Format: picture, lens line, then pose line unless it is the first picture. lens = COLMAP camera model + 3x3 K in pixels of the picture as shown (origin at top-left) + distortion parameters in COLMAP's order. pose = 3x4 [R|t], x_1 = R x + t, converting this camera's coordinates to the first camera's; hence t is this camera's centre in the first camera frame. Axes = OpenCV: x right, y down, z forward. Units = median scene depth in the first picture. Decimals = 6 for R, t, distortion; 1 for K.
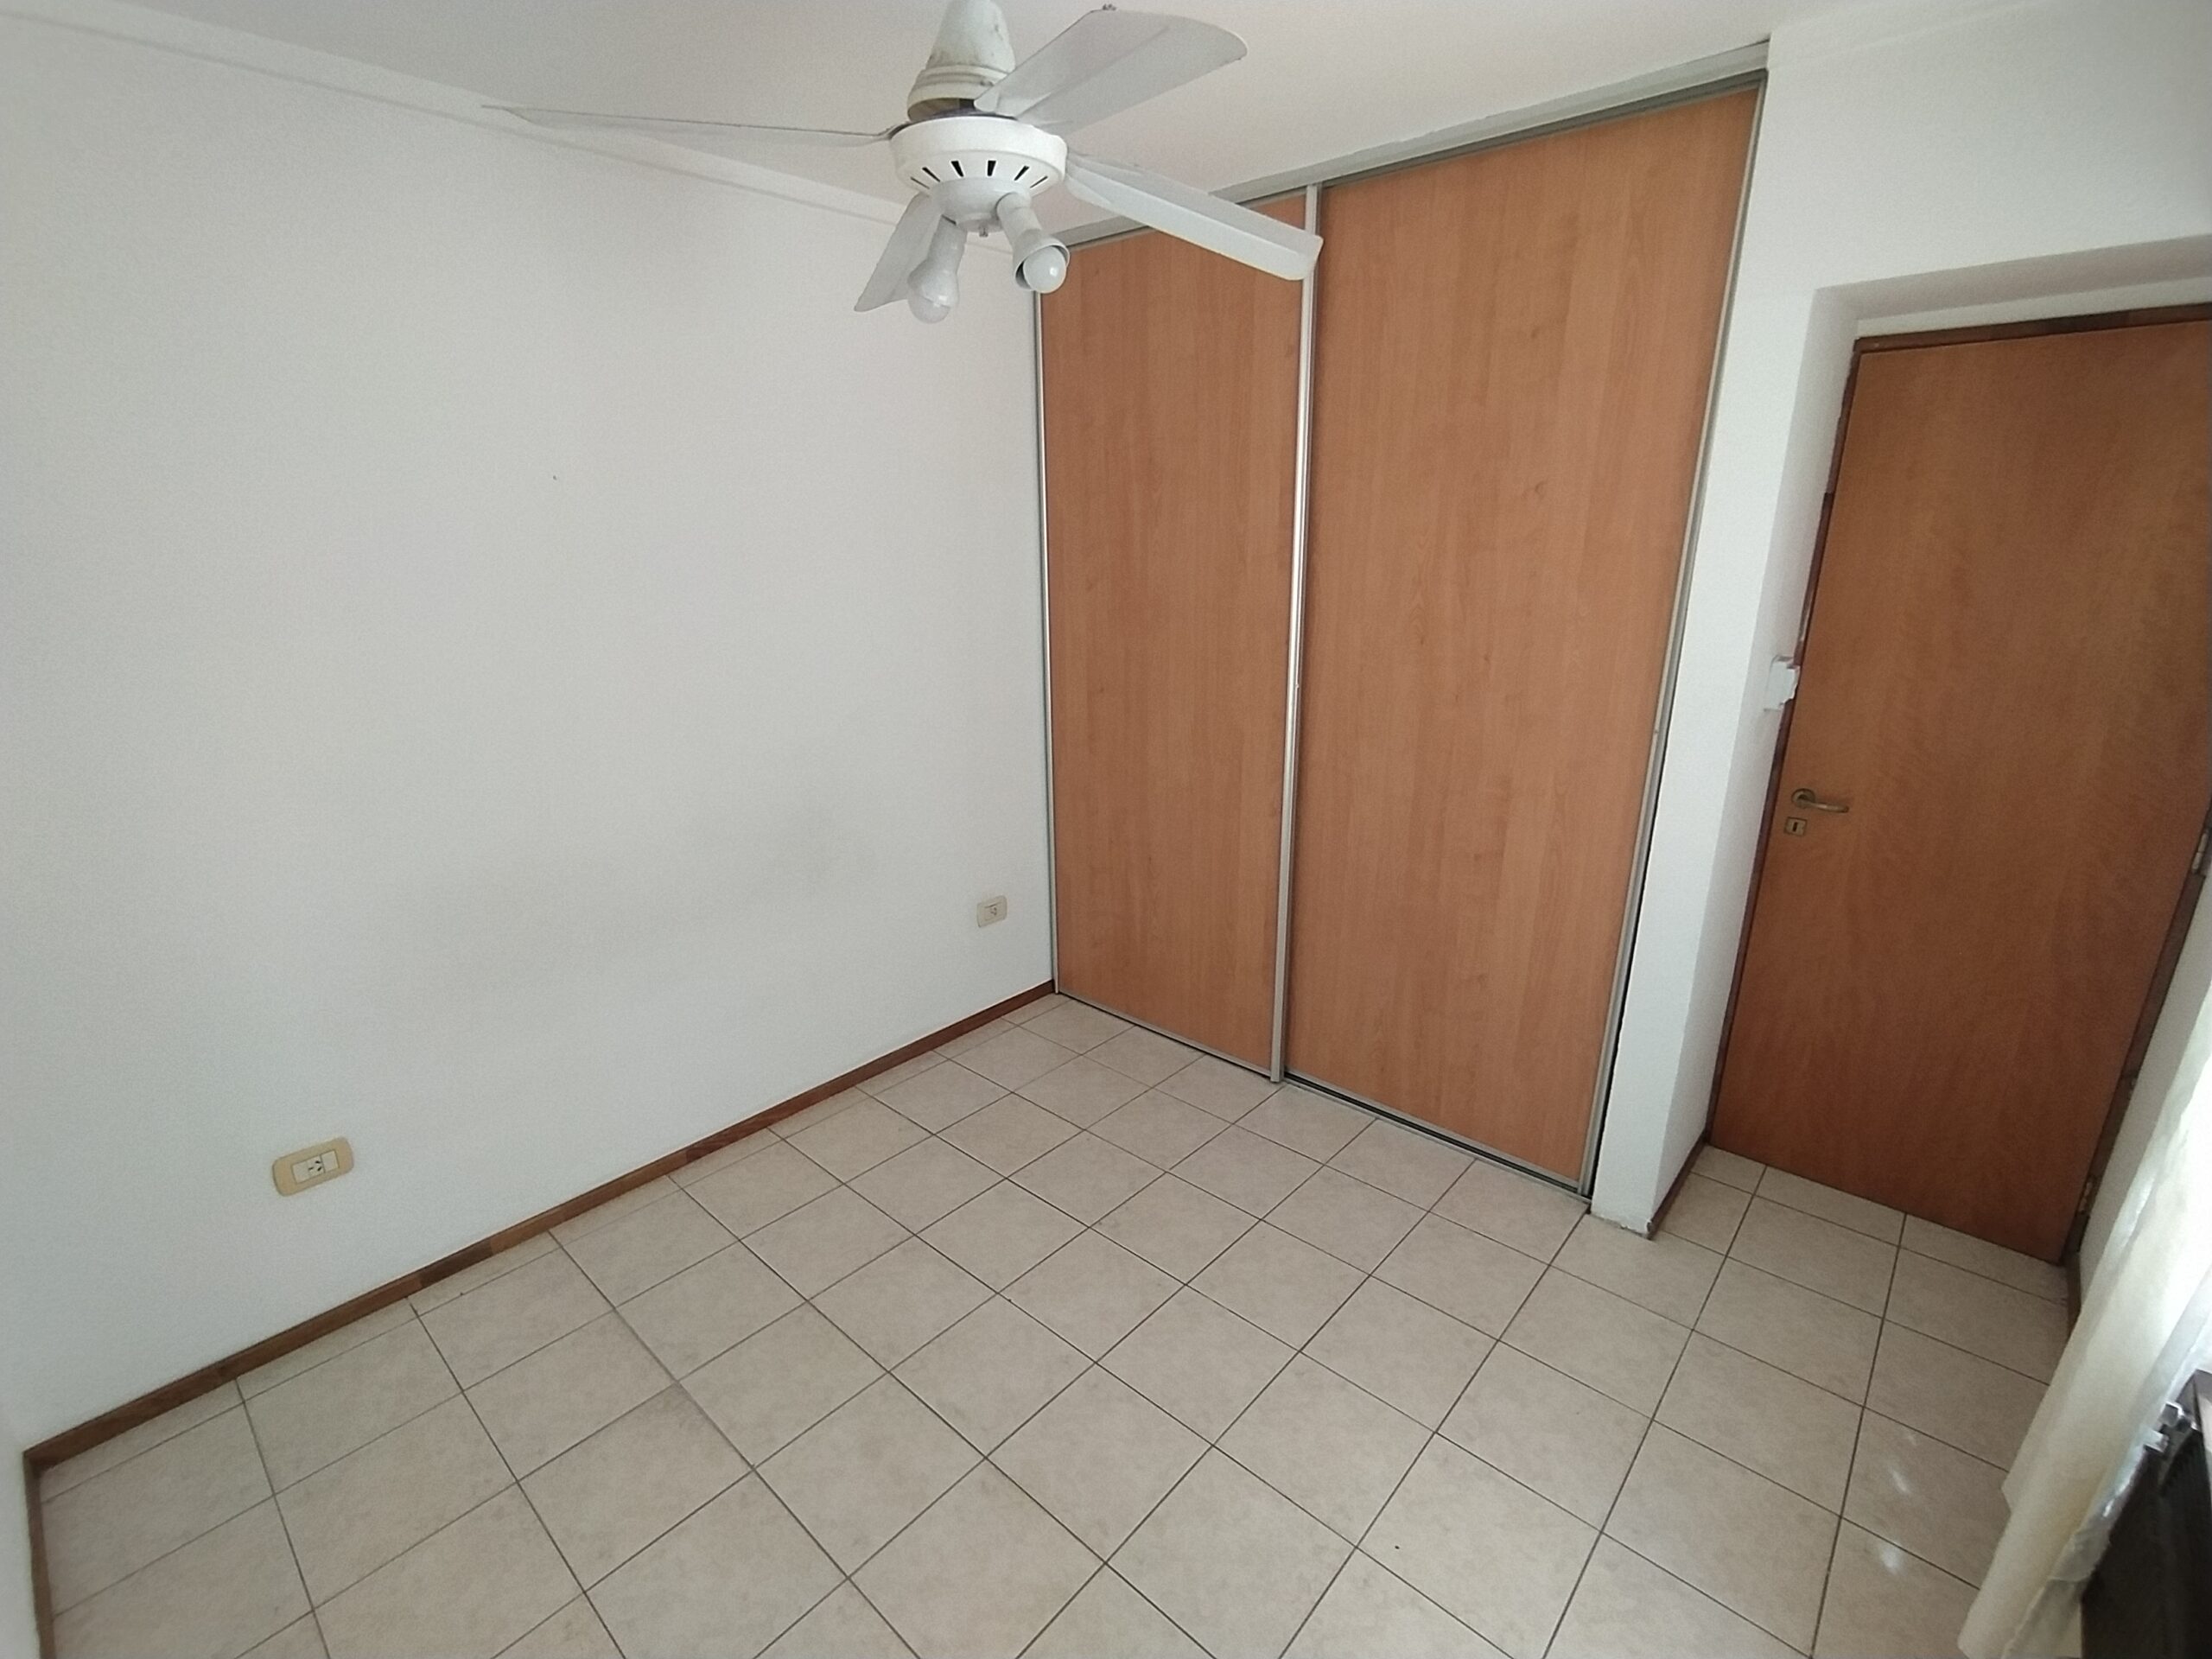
lens RADIAL K [[1011.0, 0, 1117.0], [0, 1011.0, 833.1], [0, 0, 1]] dist [-0.018840, 0.006727]
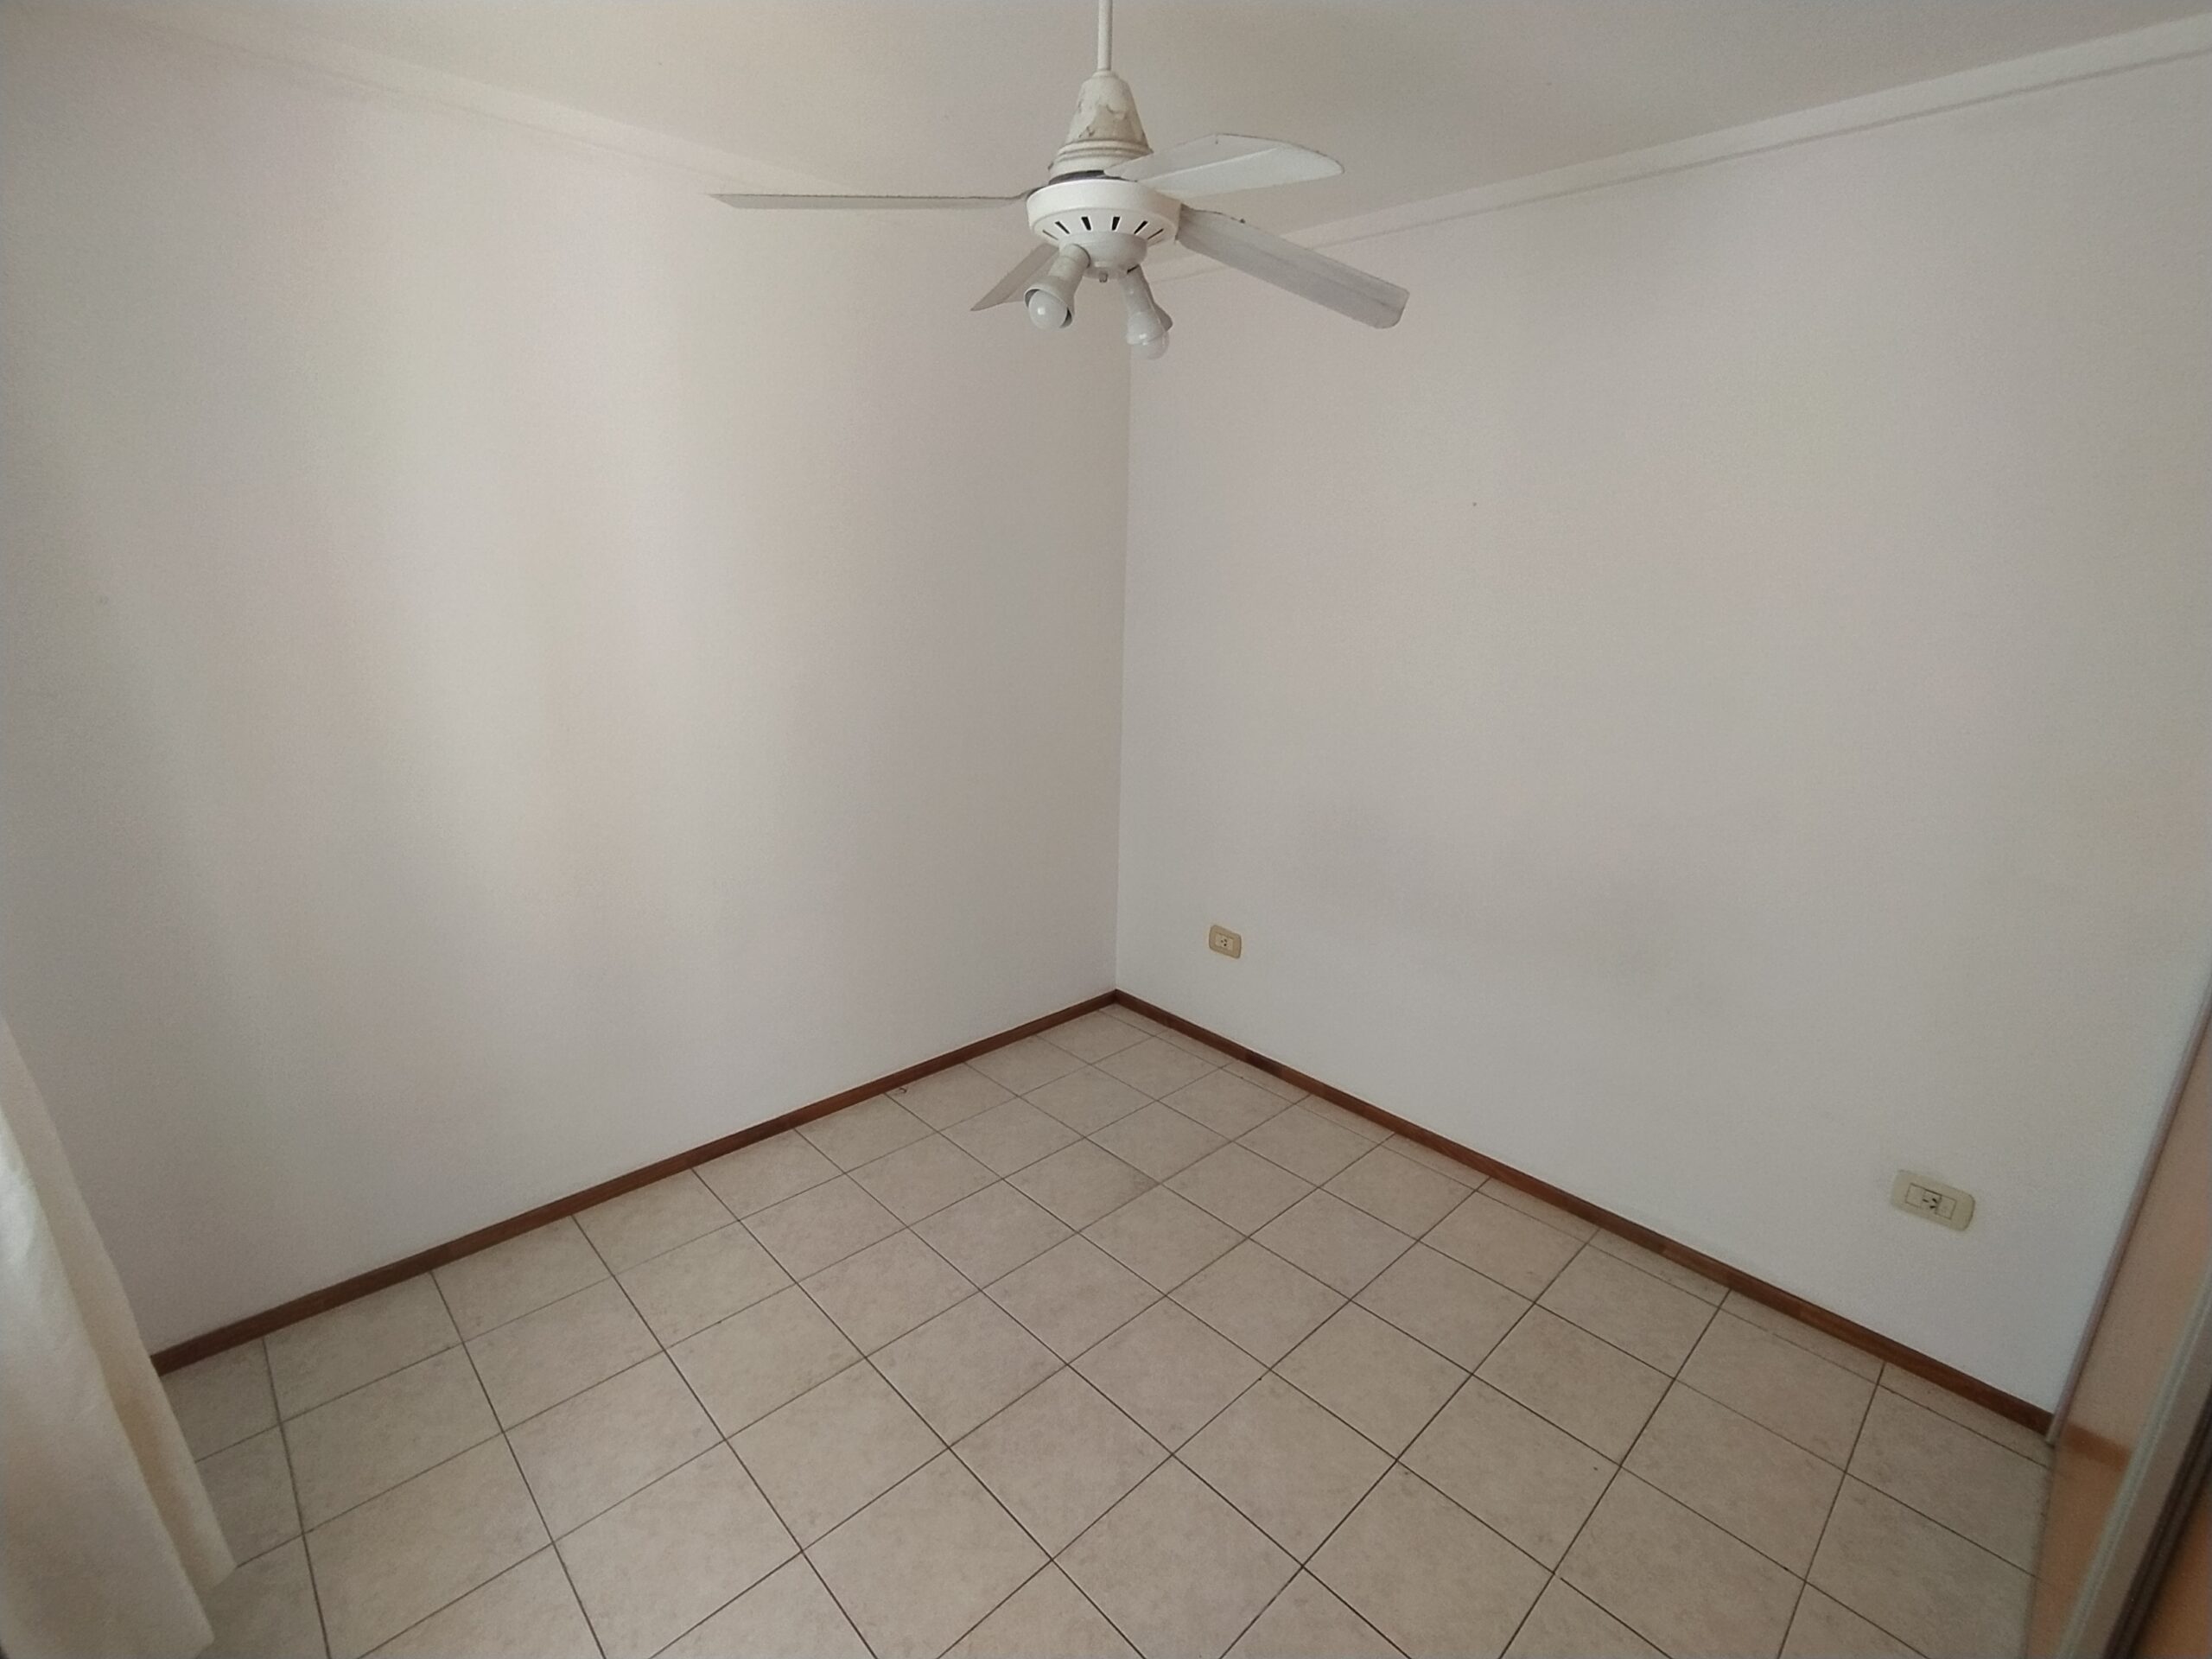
lens RADIAL K [[1011.0, 0, 1107.5], [0, 1011.0, 833.2], [0, 0, 1]] dist [-0.018840, 0.006727]
pose [[-0.069771, 0.280213, -0.957399, 0.619423], [-0.318518, 0.903243, 0.287575, -0.199045], [0.945346, 0.325013, 0.026232, 0.658602]]
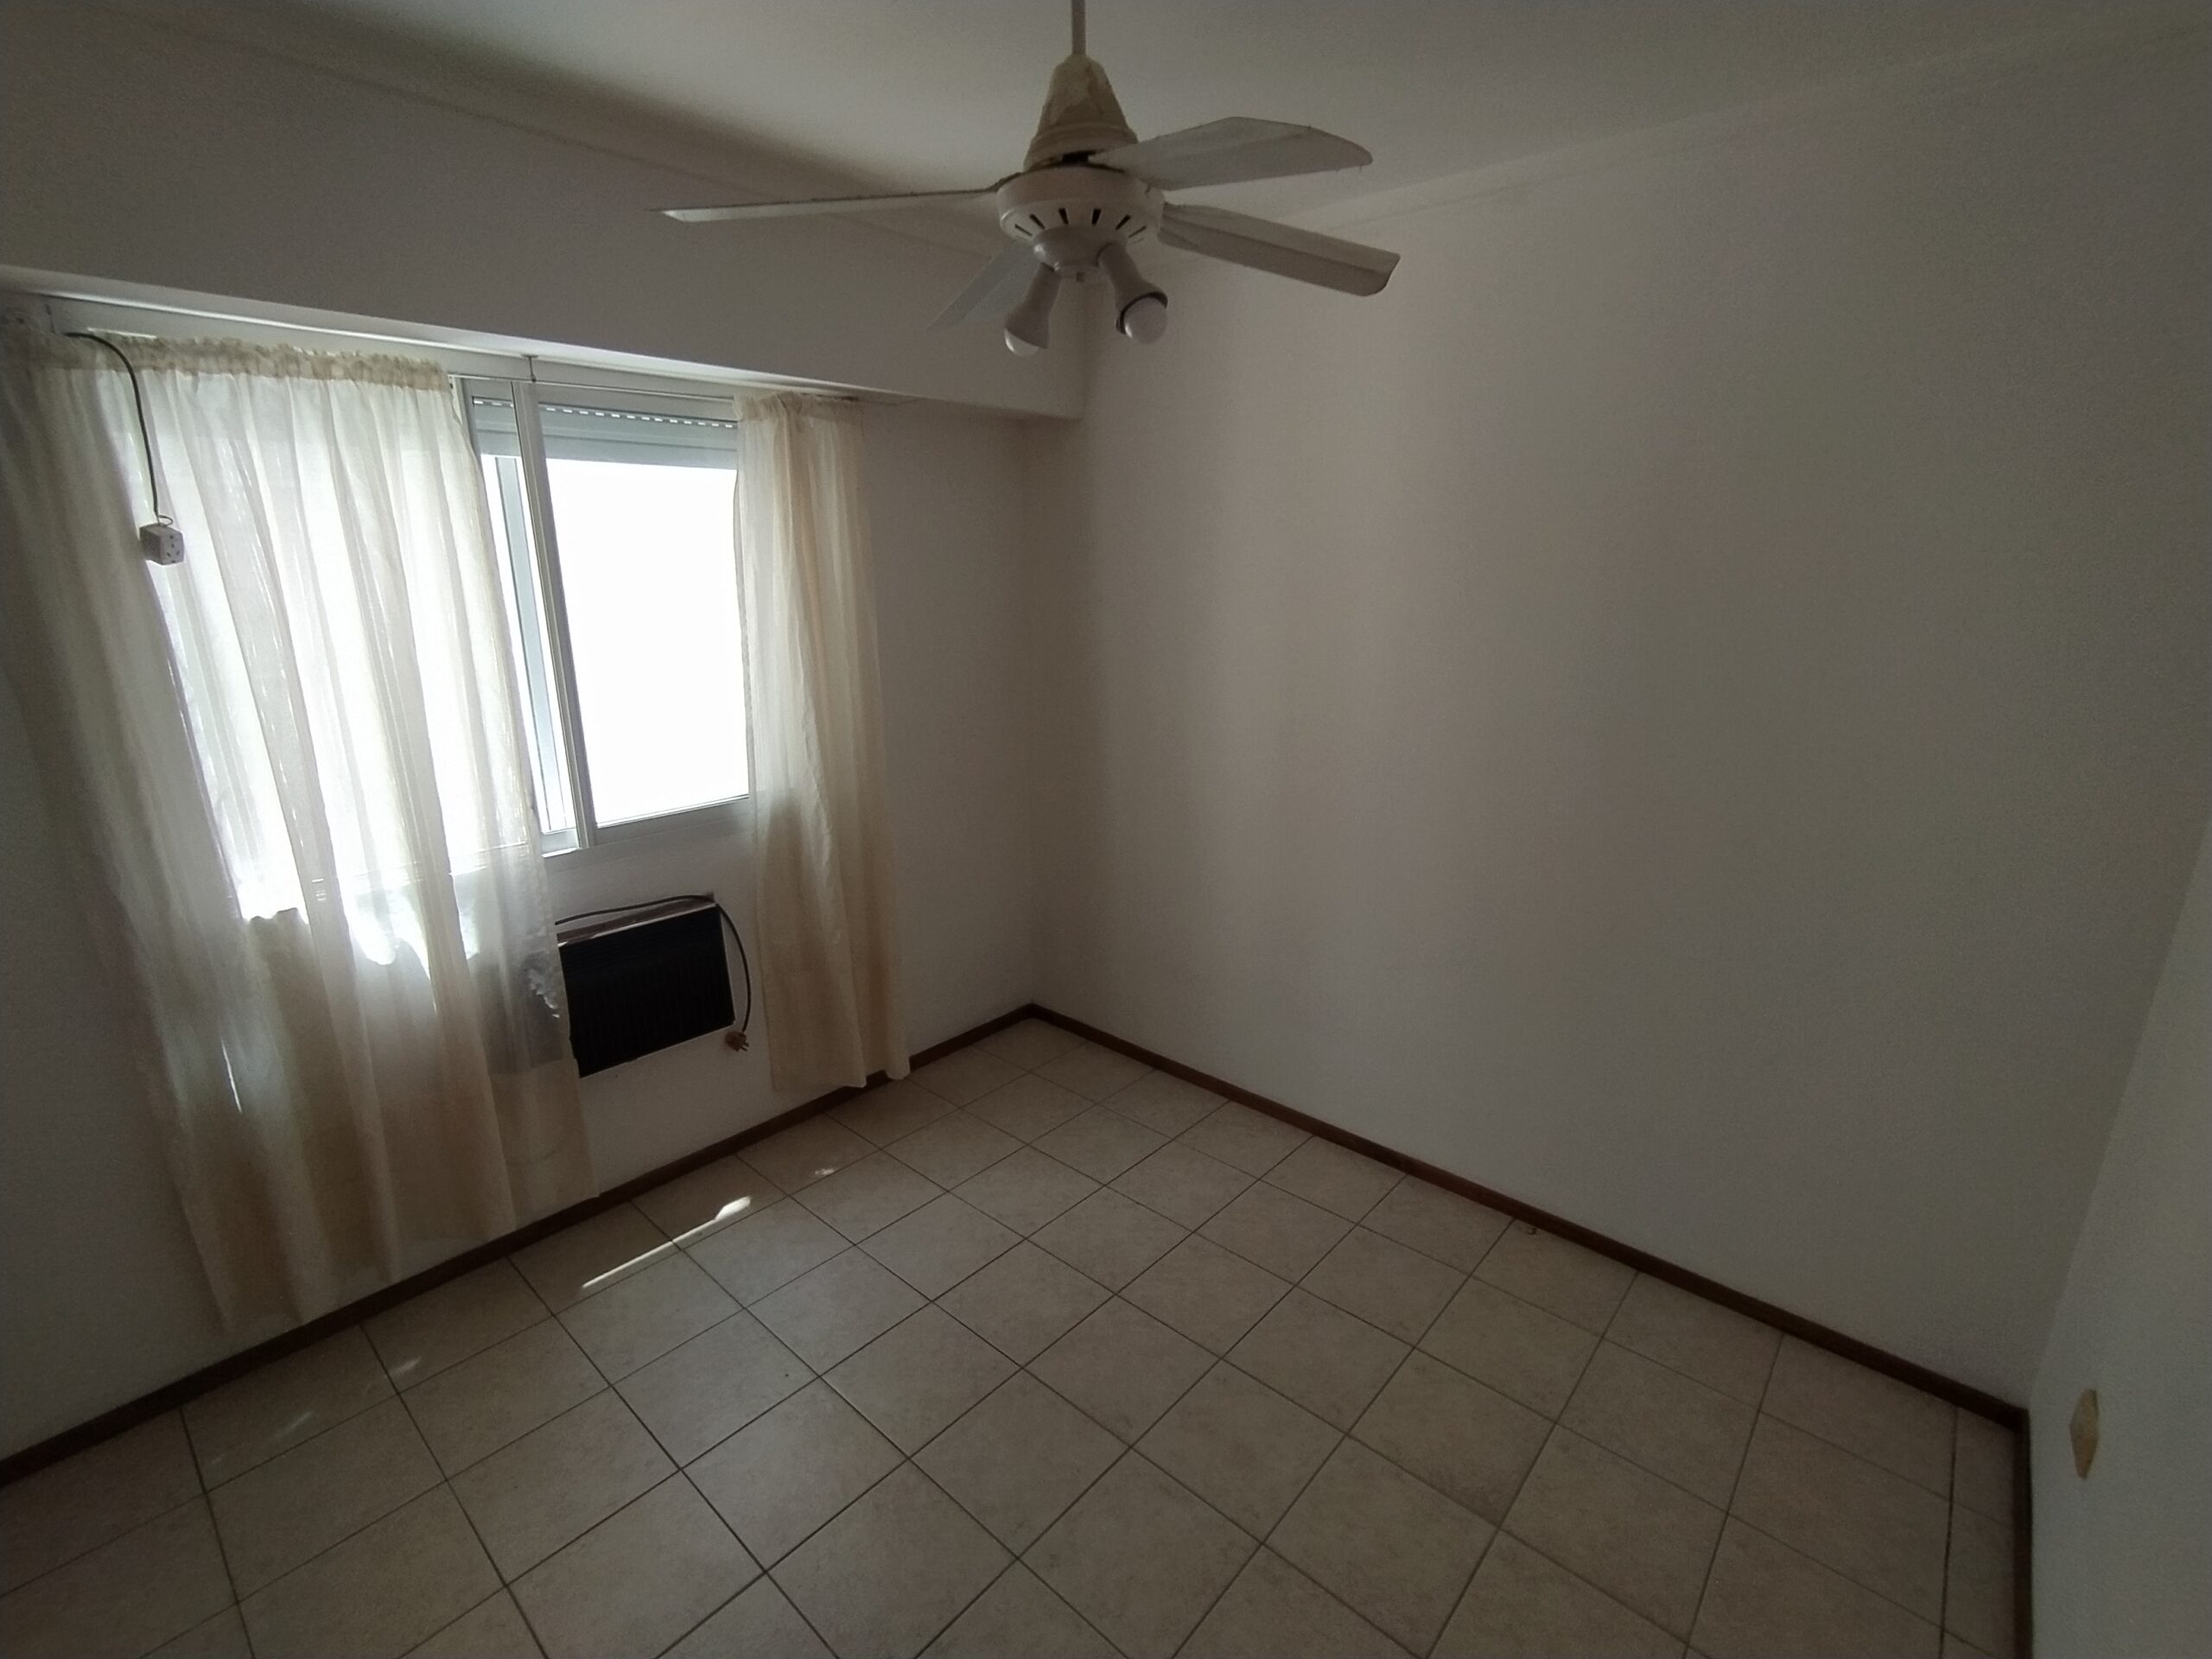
lens RADIAL K [[1011.0, 0, 1104.3], [0, 1011.0, 833.2], [0, 0, 1]] dist [-0.018840, 0.006727]
pose [[-0.999943, 0.010503, 0.001752, -0.091353], [0.009822, 0.846183, 0.532802, -0.372832], [0.004113, 0.532789, -0.846238, 1.237028]]
